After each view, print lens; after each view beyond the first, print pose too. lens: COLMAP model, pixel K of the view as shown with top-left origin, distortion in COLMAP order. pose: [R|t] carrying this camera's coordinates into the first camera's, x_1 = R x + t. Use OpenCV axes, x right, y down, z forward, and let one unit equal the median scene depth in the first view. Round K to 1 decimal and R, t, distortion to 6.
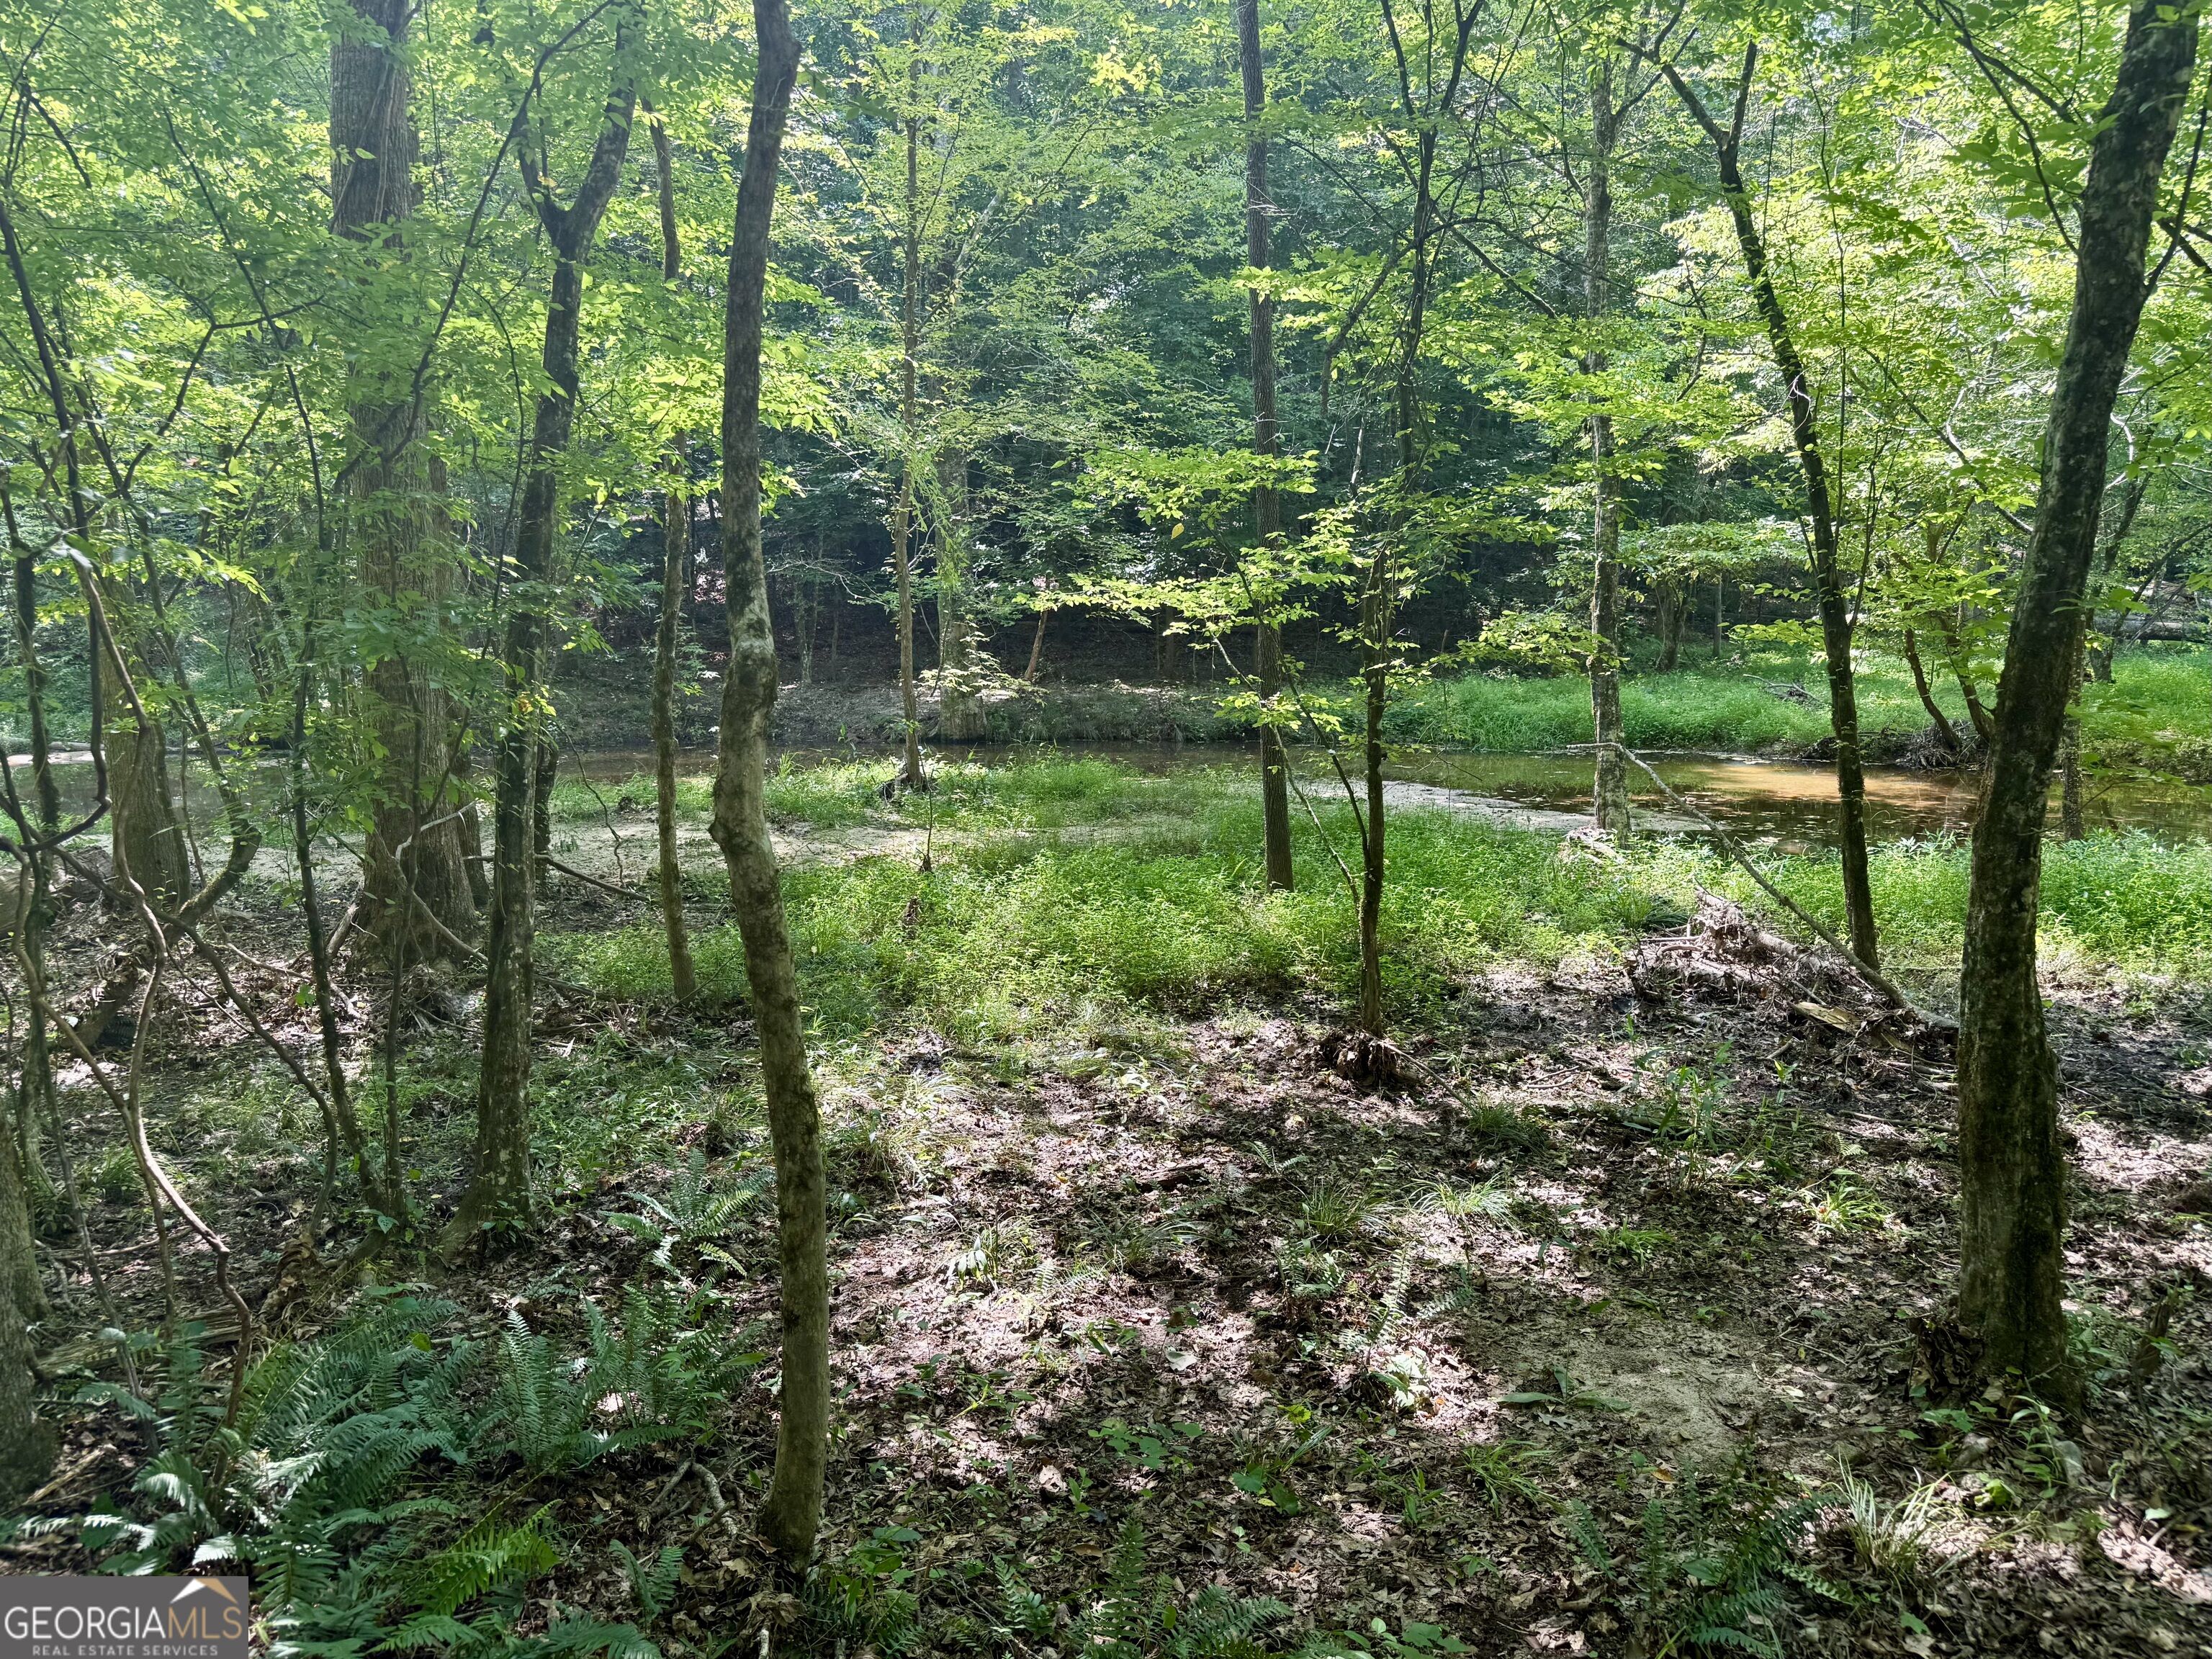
lens RADIAL K [[1556.6, 0, 1104.4], [0, 1556.6, 861.7], [0, 0, 1]] dist [0.004185, -0.004158]
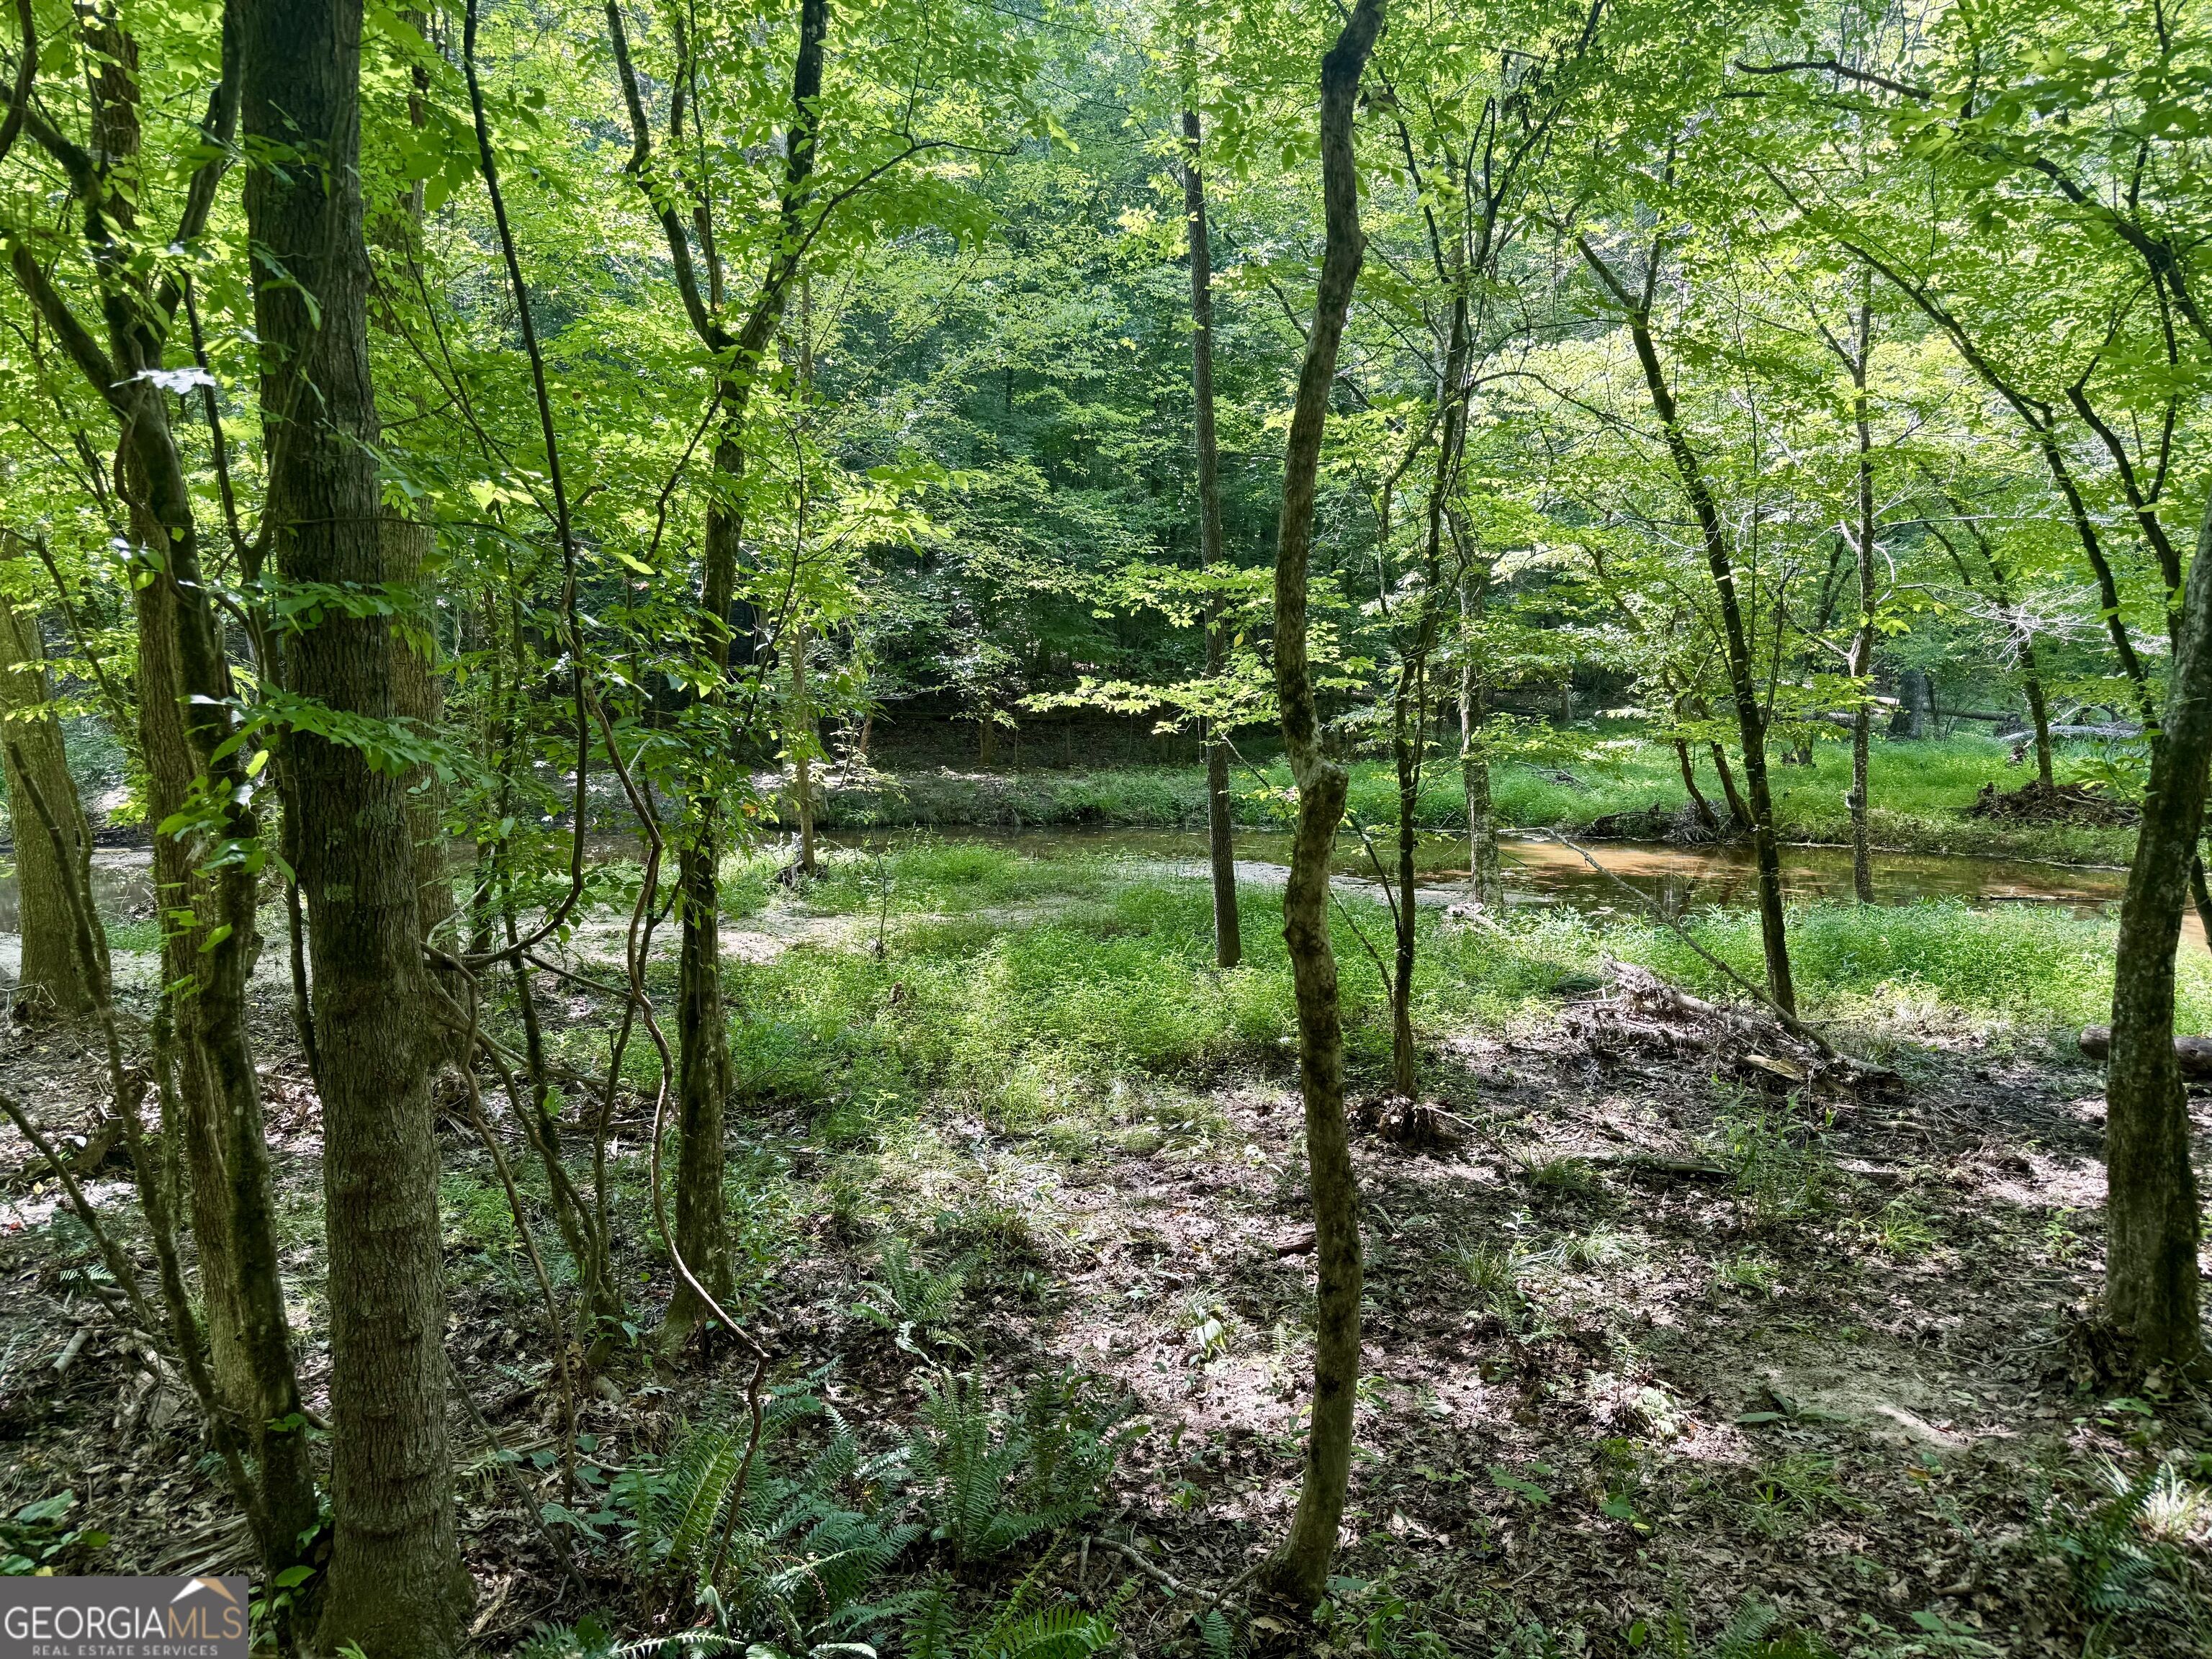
lens RADIAL K [[1500.5, 0, 1093.2], [0, 1500.5, 831.6], [0, 0, 1]] dist [0.022389, -0.055888]
pose [[0.986801, -0.011349, 0.161542, -0.182952], [0.022652, 0.997407, -0.068305, -0.007673], [-0.160348, 0.071062, 0.984499, -0.011489]]
